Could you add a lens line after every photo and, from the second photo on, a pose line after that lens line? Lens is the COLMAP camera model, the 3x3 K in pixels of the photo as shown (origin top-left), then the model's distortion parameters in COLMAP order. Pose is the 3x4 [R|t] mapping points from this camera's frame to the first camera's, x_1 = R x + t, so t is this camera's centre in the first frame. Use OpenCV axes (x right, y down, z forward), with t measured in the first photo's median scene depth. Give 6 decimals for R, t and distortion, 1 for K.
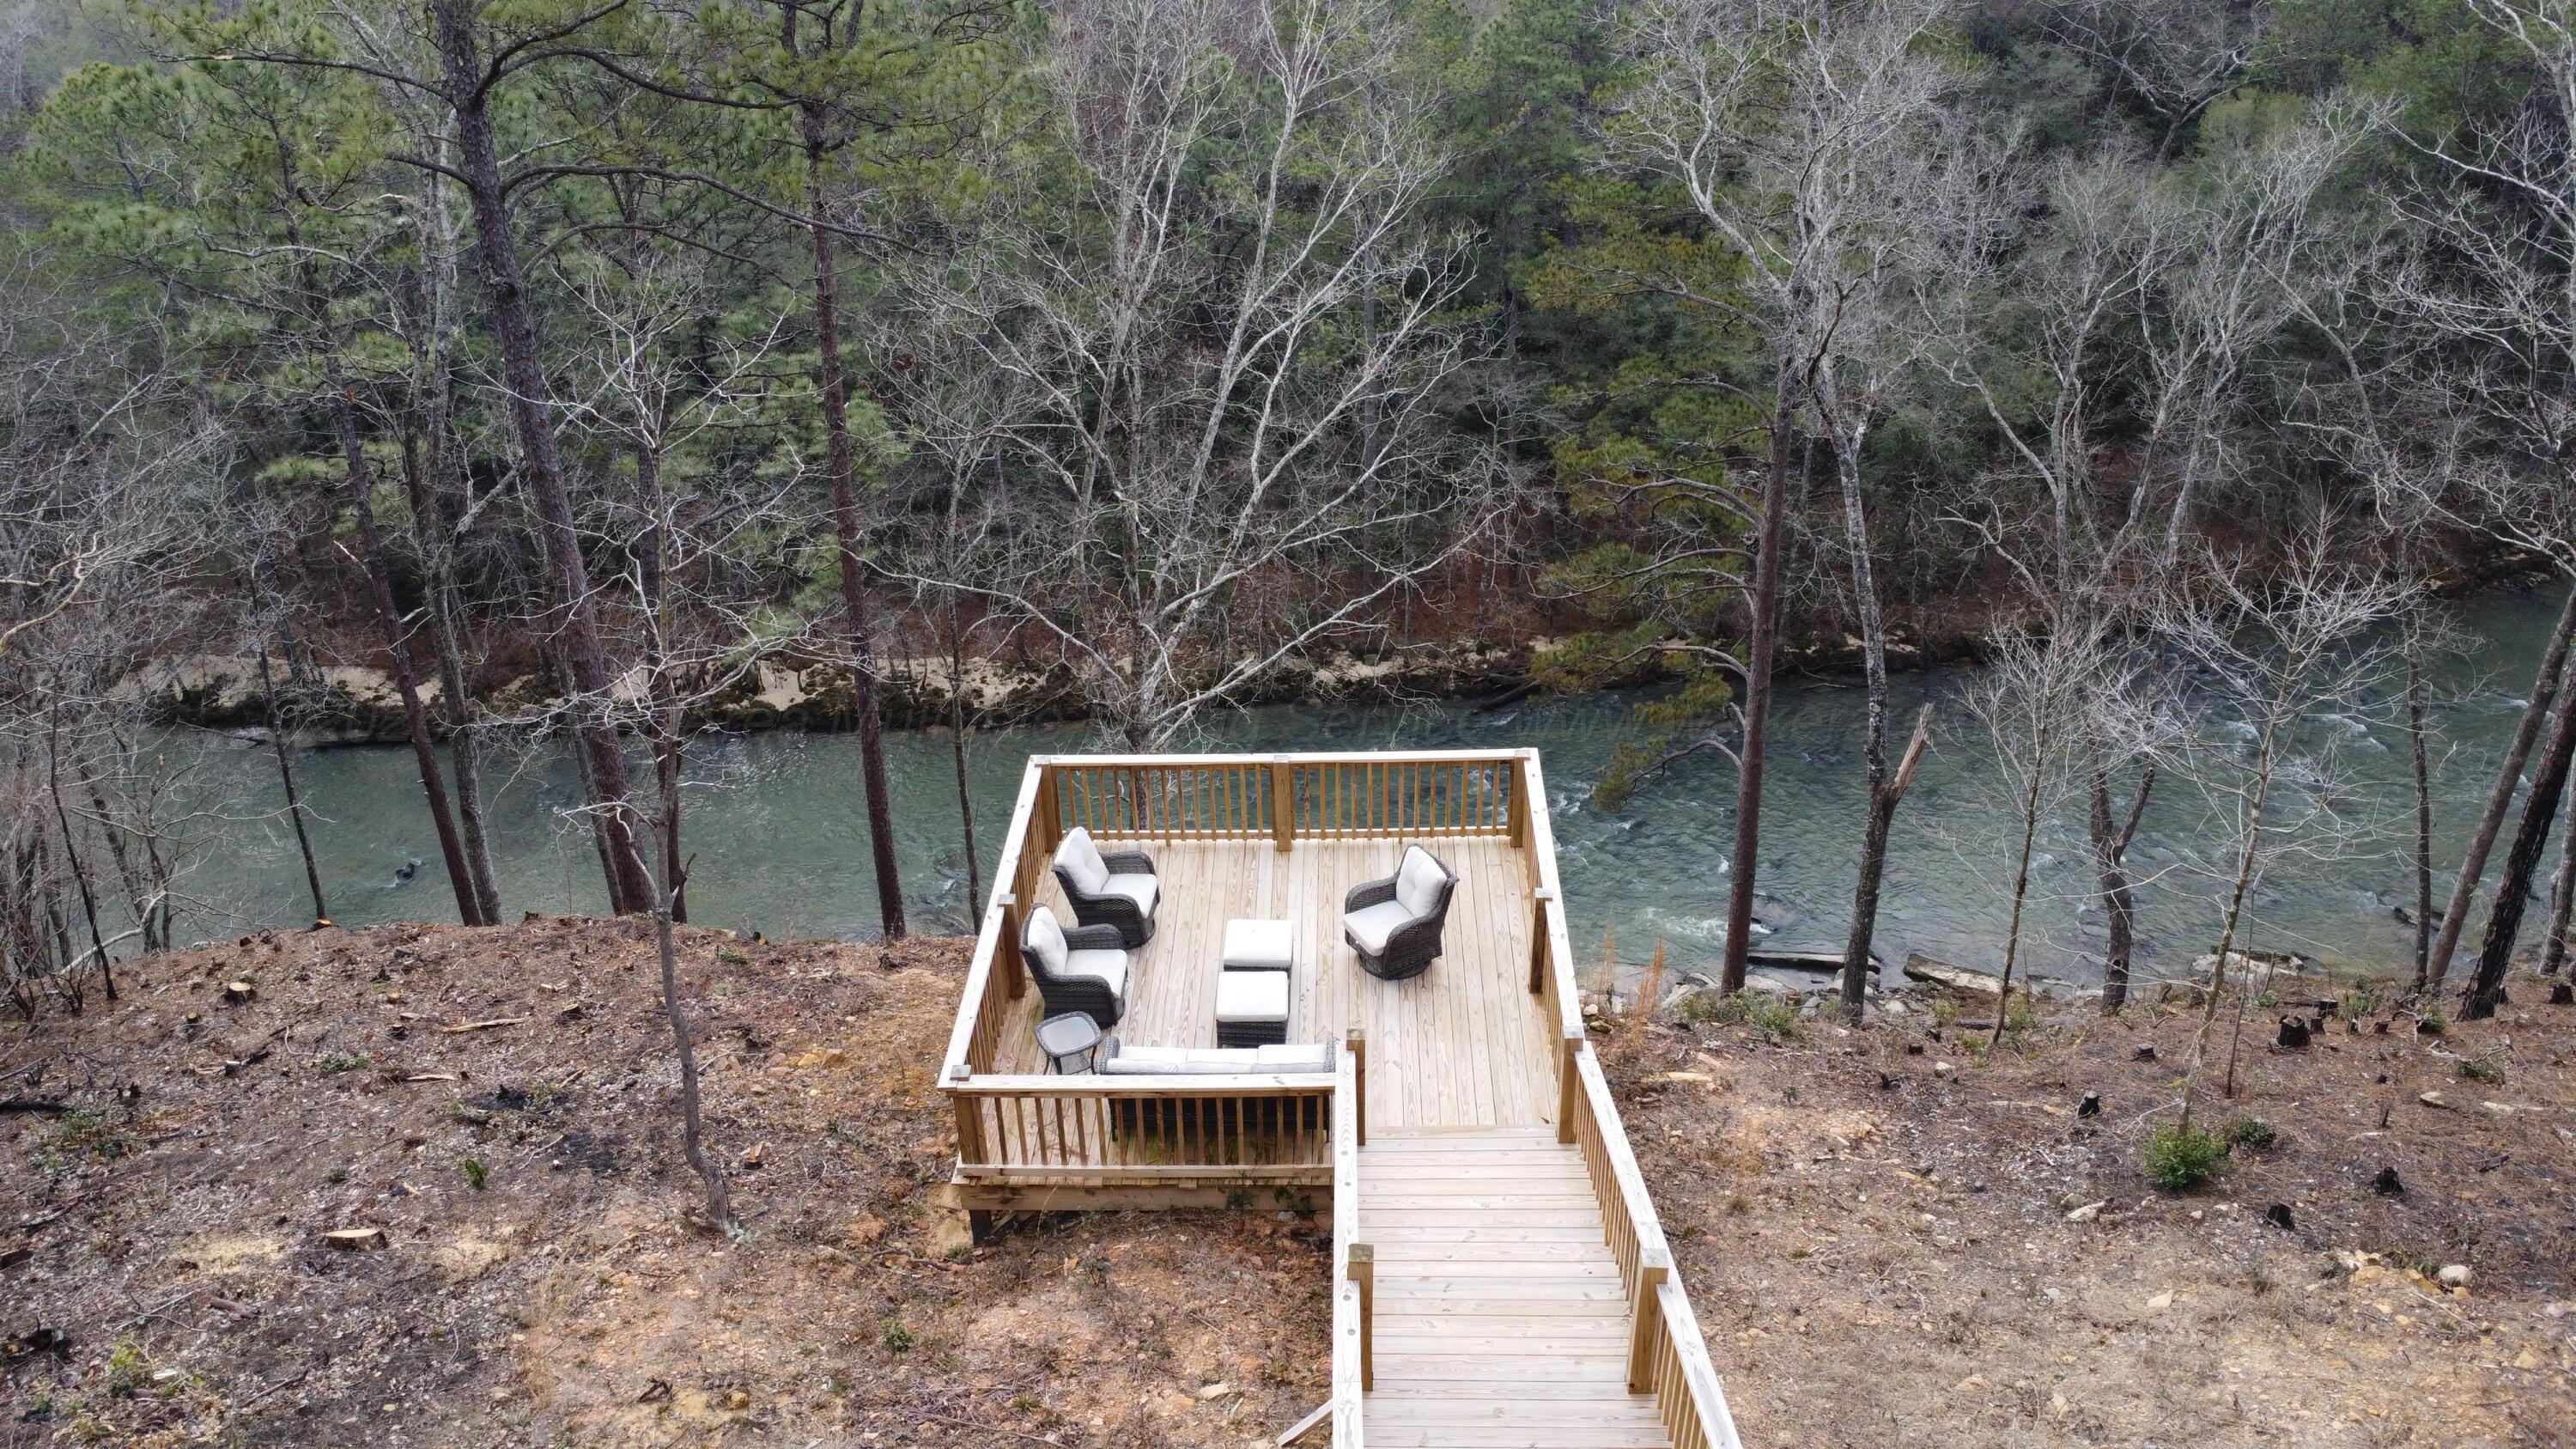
lens RADIAL K [[1883.7, 0, 1278.9], [0, 1883.7, 726.9], [0, 0, 1]] dist [-0.030970, -0.004603]
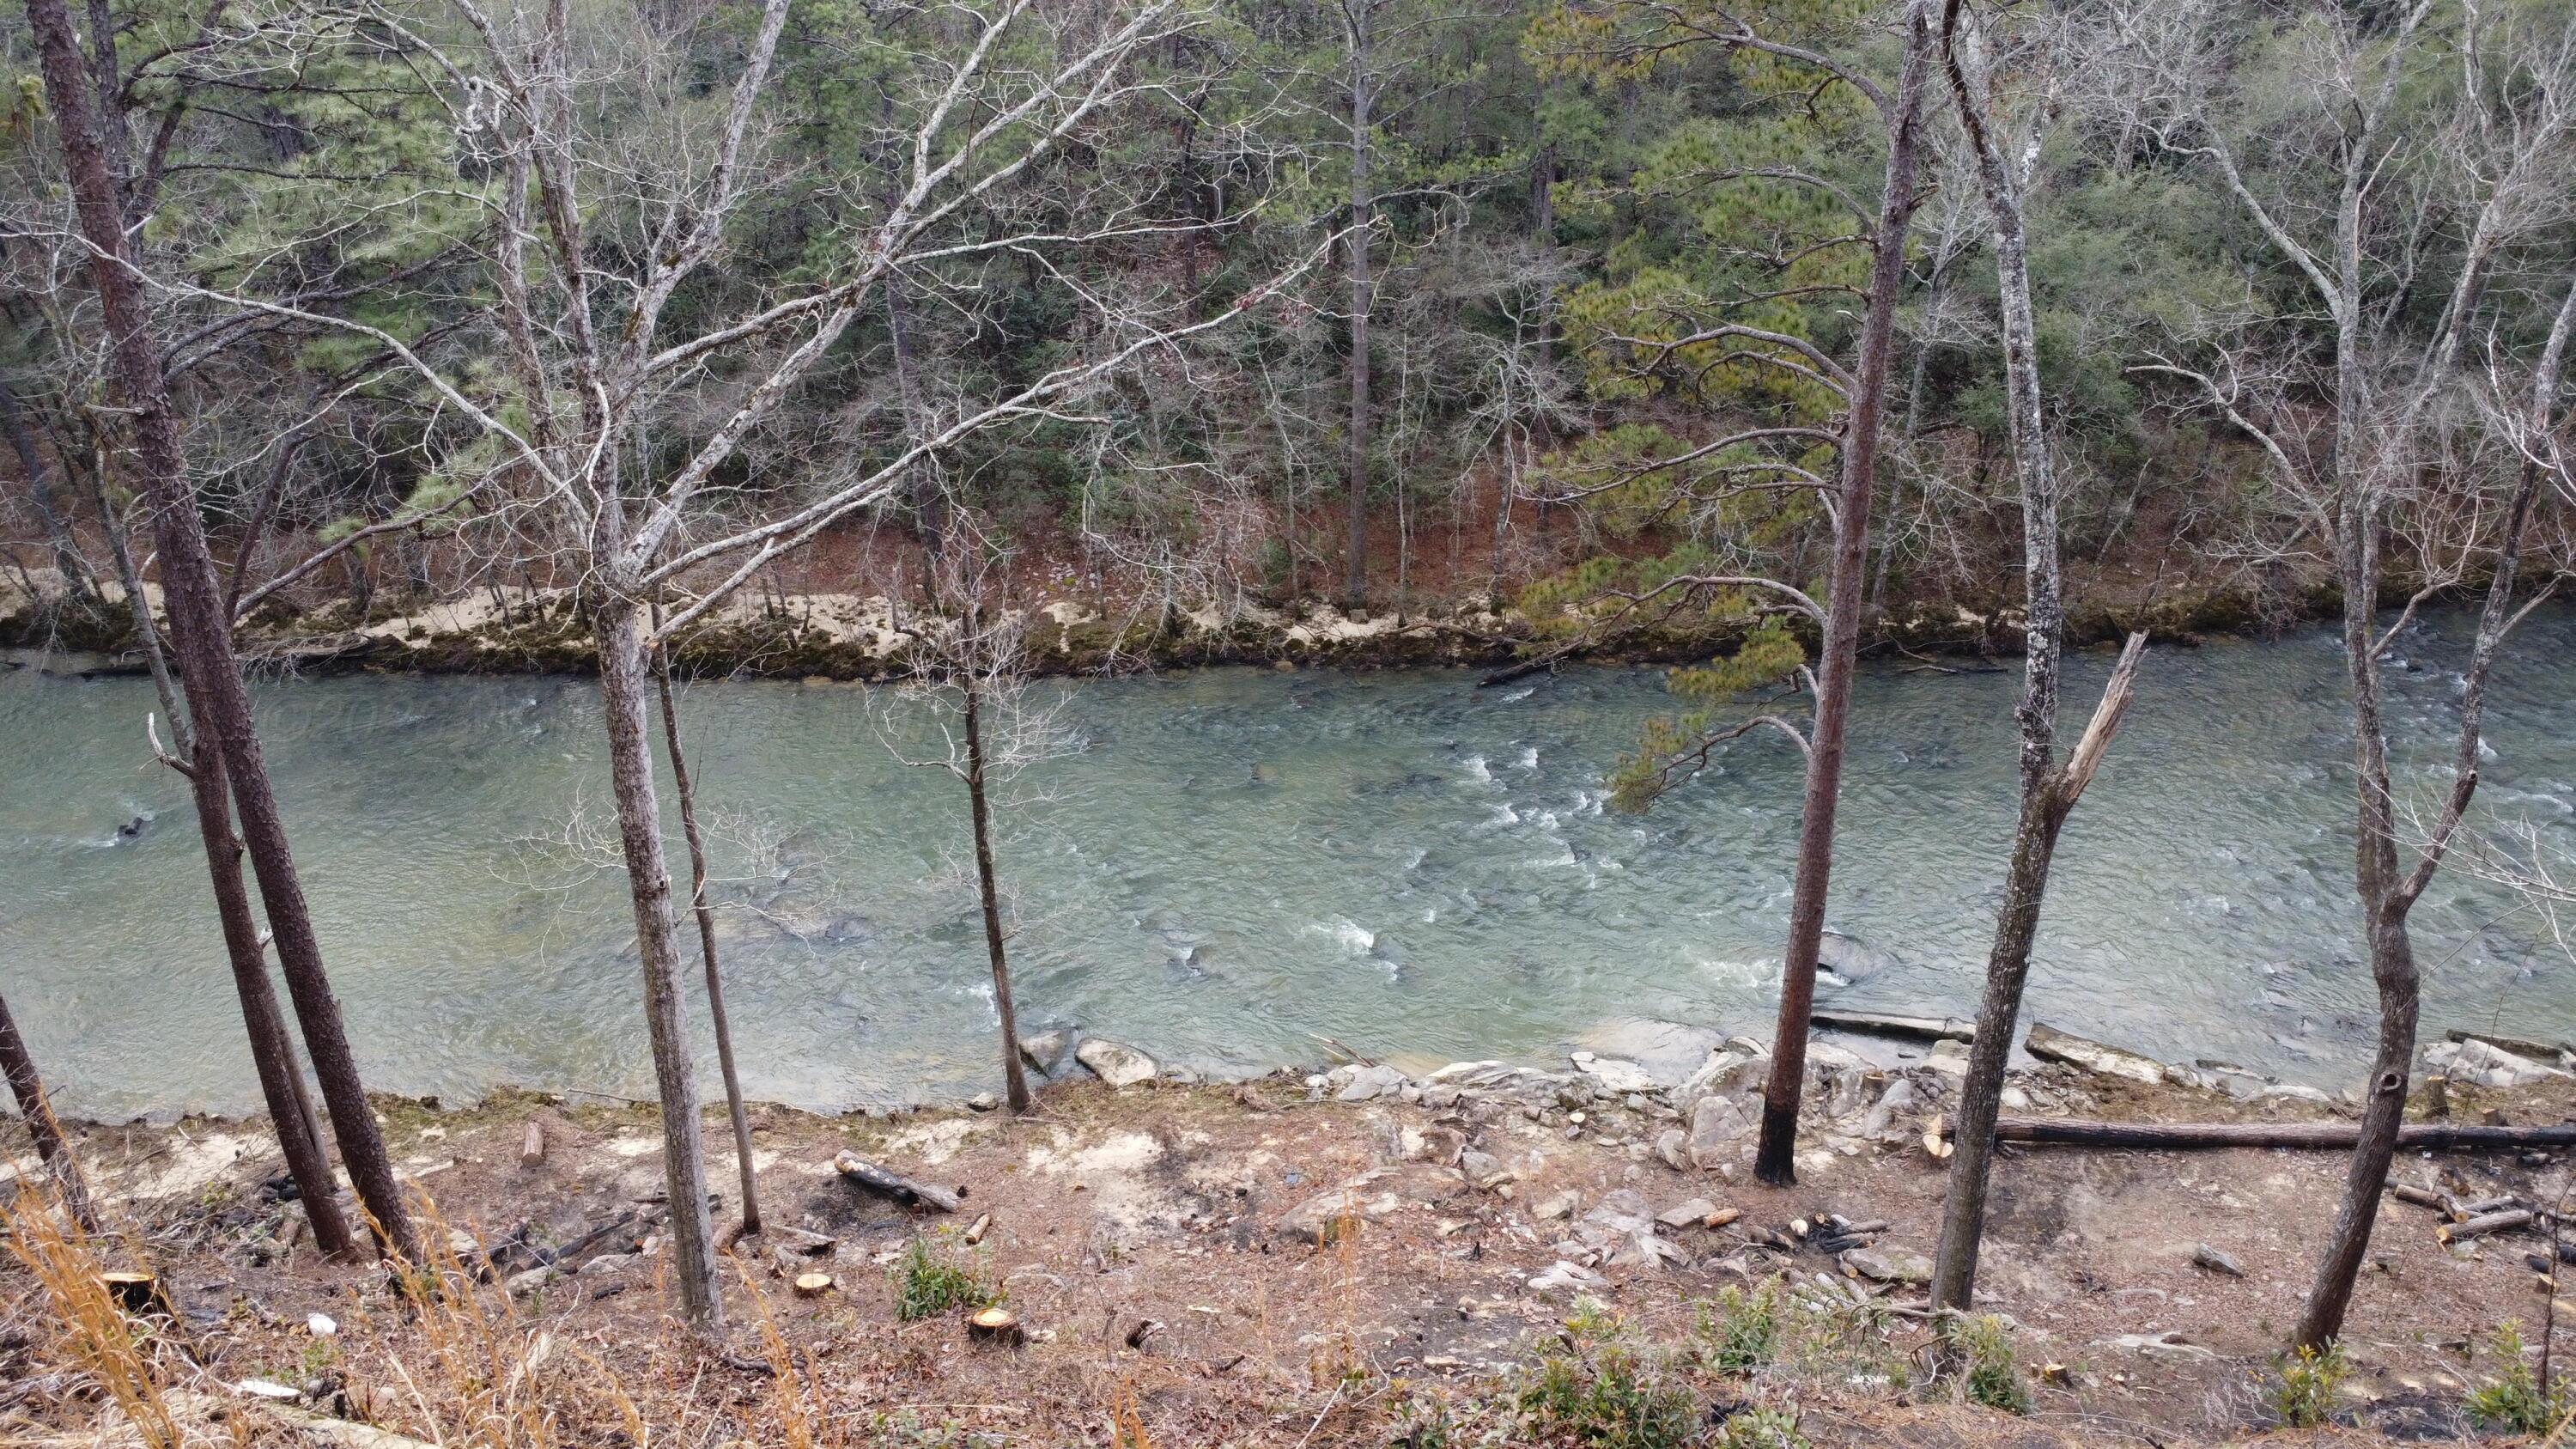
lens RADIAL K [[1883.7, 0, 1278.9], [0, 1883.7, 726.9], [0, 0, 1]] dist [-0.030970, -0.004603]
pose [[0.998264, 0.039275, -0.043893, 0.066816], [-0.039207, 0.999228, 0.002408, 0.014243], [0.043954, -0.000683, 0.999033, 0.248975]]
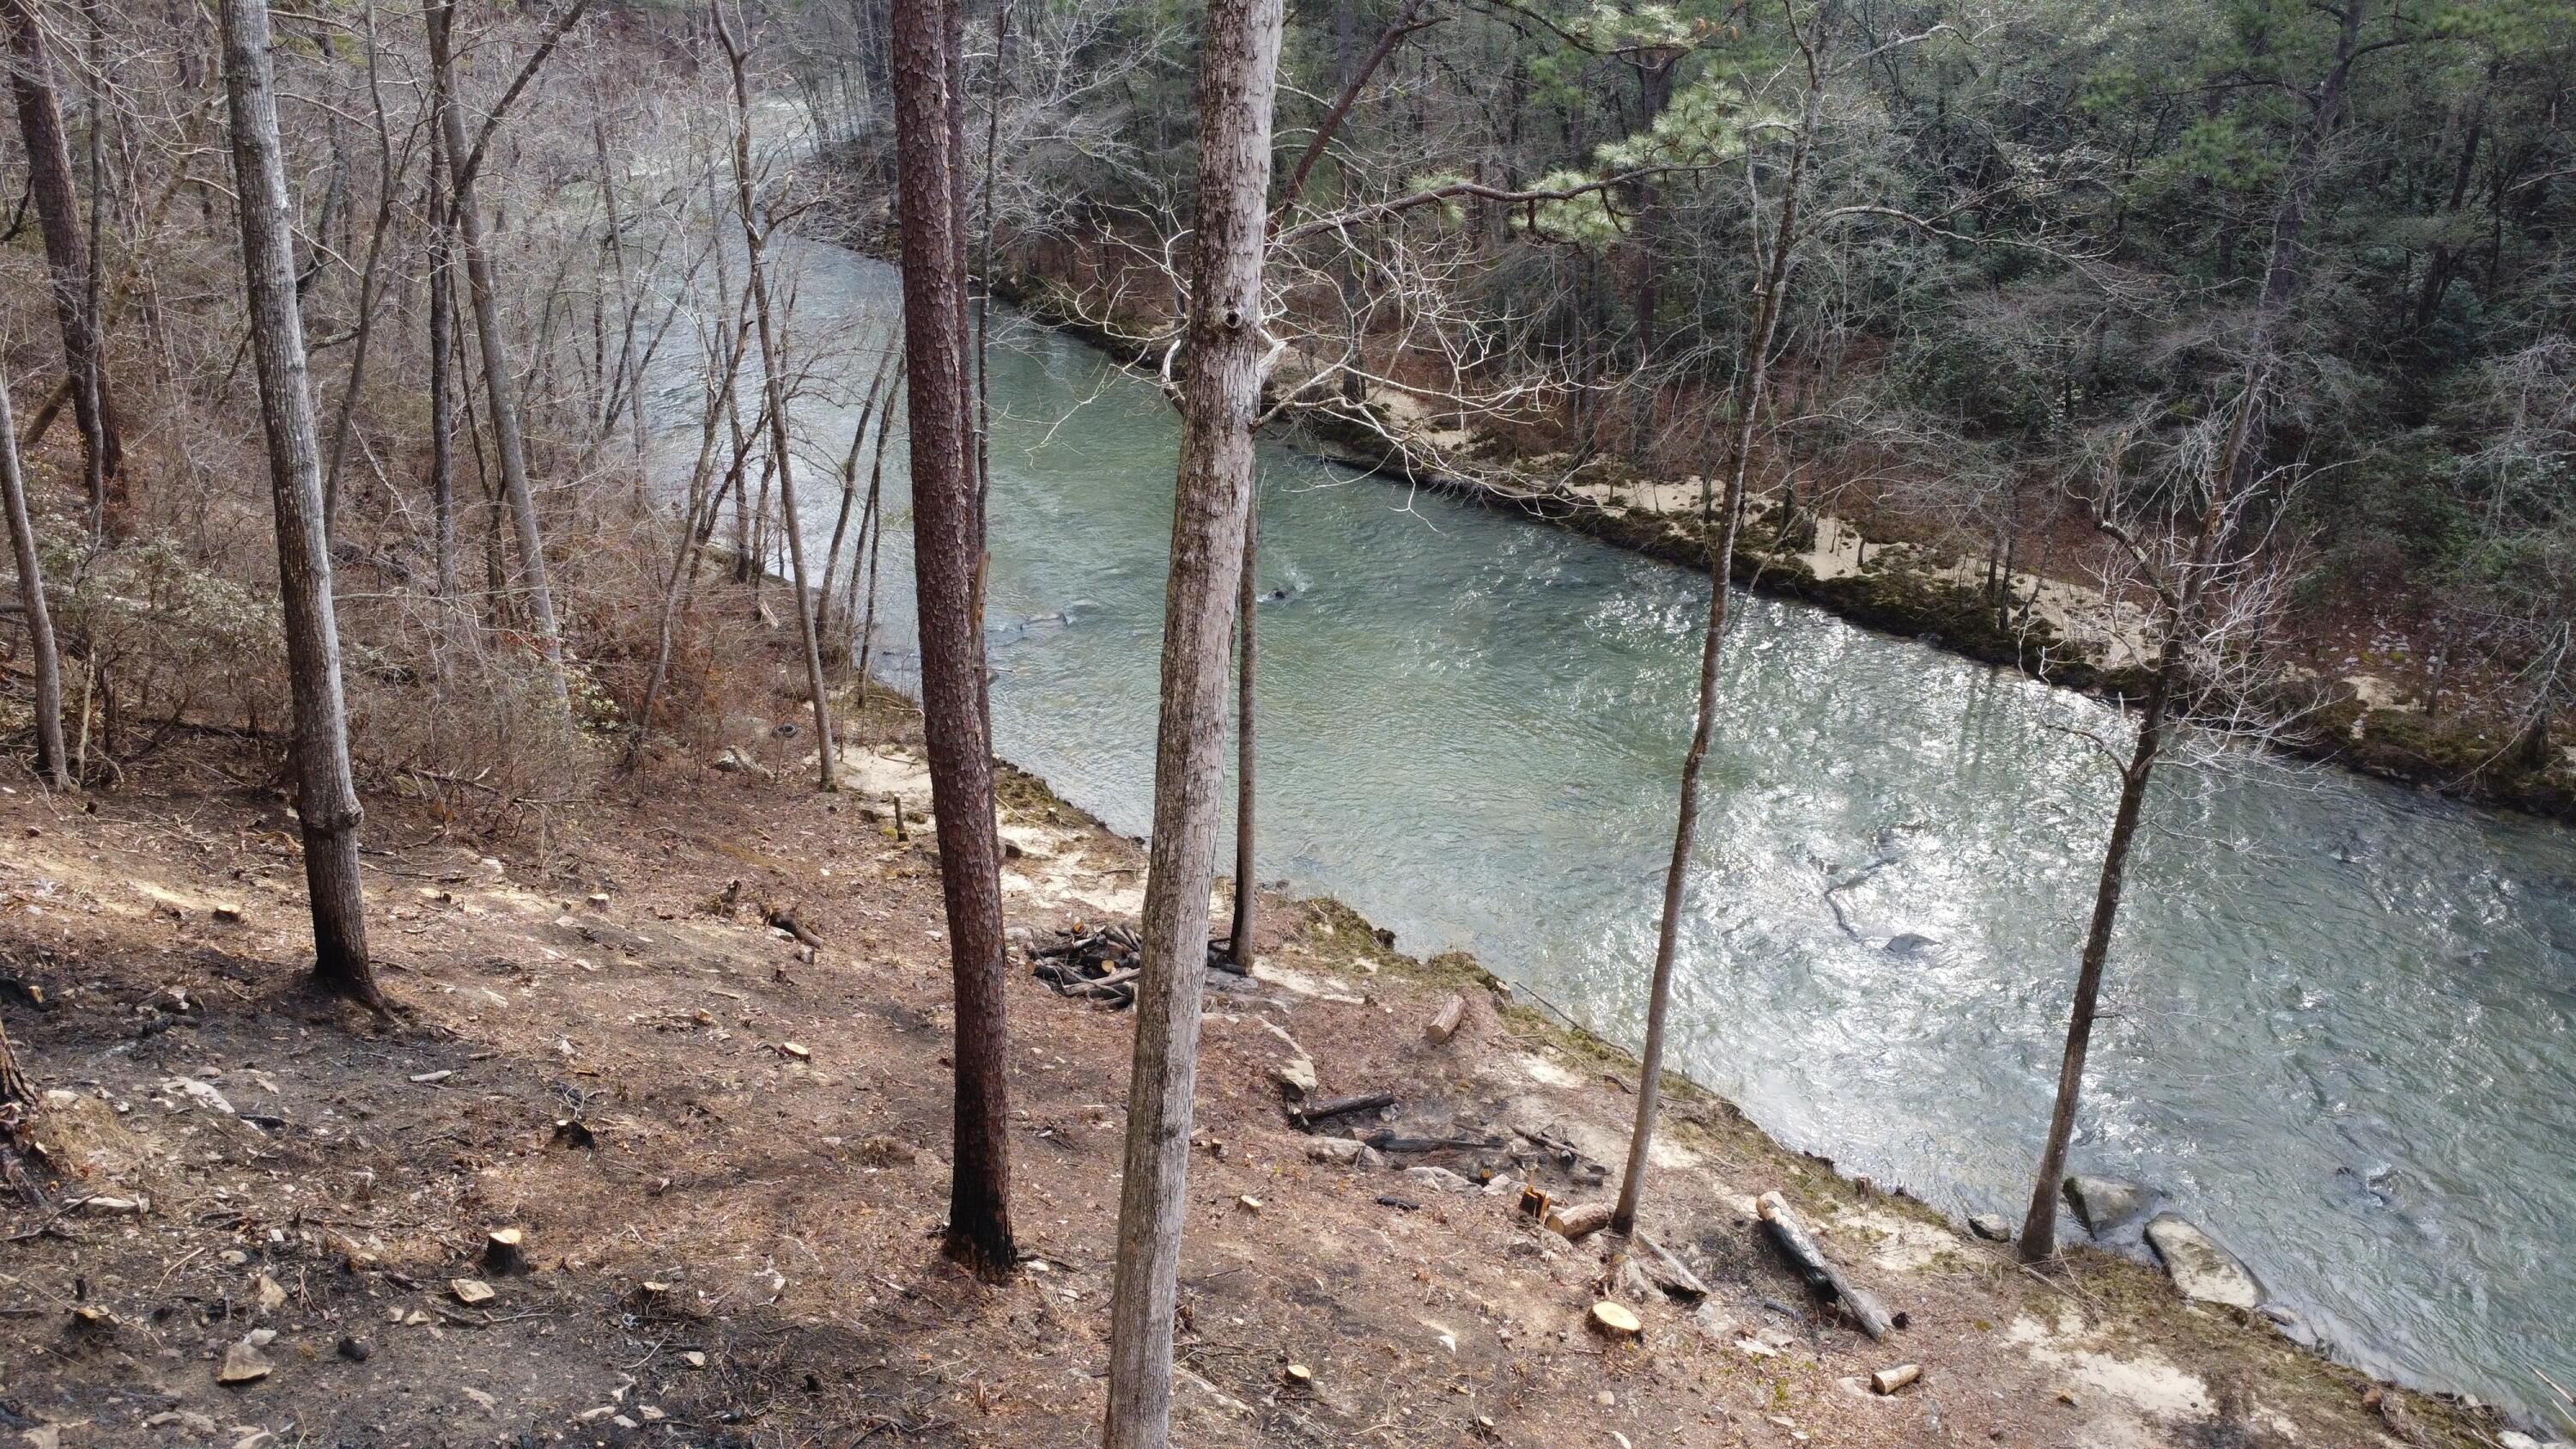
lens RADIAL K [[1864.2, 0, 1288.0], [0, 1864.2, 724.5], [0, 0, 1]] dist [-0.031499, -0.006084]
pose [[0.702198, 0.339419, -0.625869, 0.063509], [-0.361241, 0.927349, 0.097620, 0.057379], [0.613533, 0.157540, 0.773795, 0.435176]]
